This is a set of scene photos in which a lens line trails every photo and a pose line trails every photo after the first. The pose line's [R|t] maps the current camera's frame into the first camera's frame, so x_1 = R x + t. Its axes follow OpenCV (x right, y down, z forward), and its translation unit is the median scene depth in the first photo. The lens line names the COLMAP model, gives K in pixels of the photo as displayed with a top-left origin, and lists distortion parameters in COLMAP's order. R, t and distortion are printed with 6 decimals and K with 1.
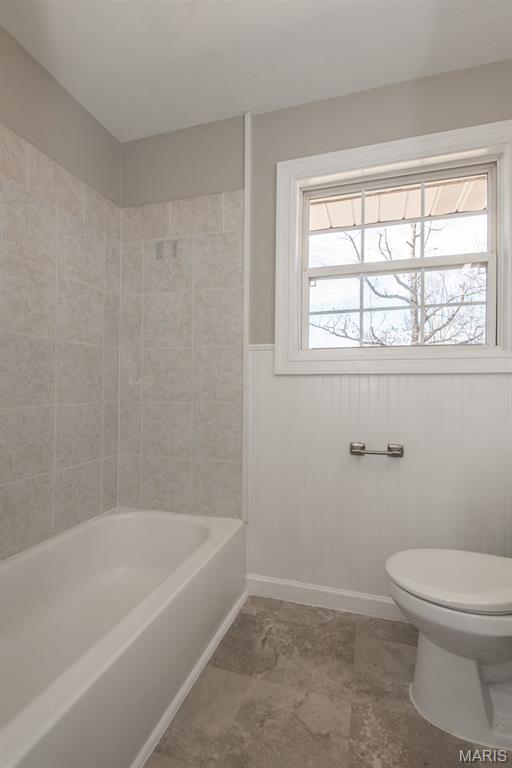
lens RADIAL K [[365.8, 0, 255.8], [0, 365.8, 386.2], [0, 0, 1]] dist [0.017664, -0.015064]
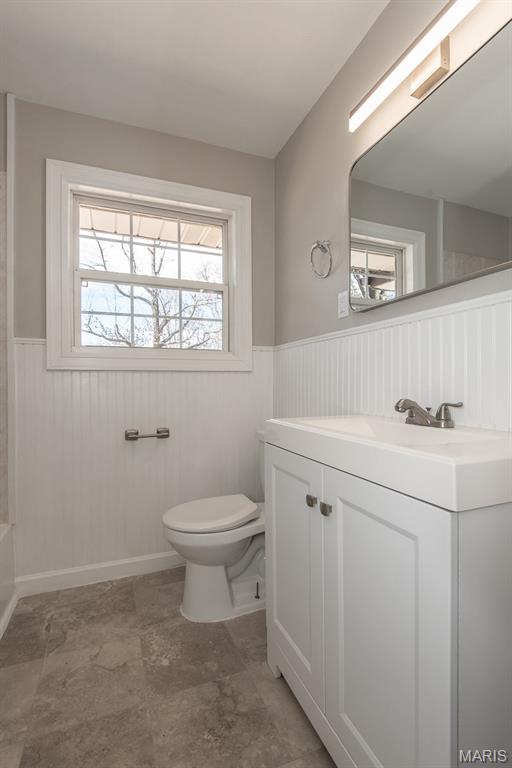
lens RADIAL K [[365.8, 0, 255.8], [0, 365.8, 386.2], [0, 0, 1]] dist [0.017664, -0.015064]
pose [[0.772206, -0.012152, 0.635256, -0.161272], [0.007125, 0.999920, 0.010467, 0.007970], [-0.635332, -0.003557, 0.772231, -0.153305]]
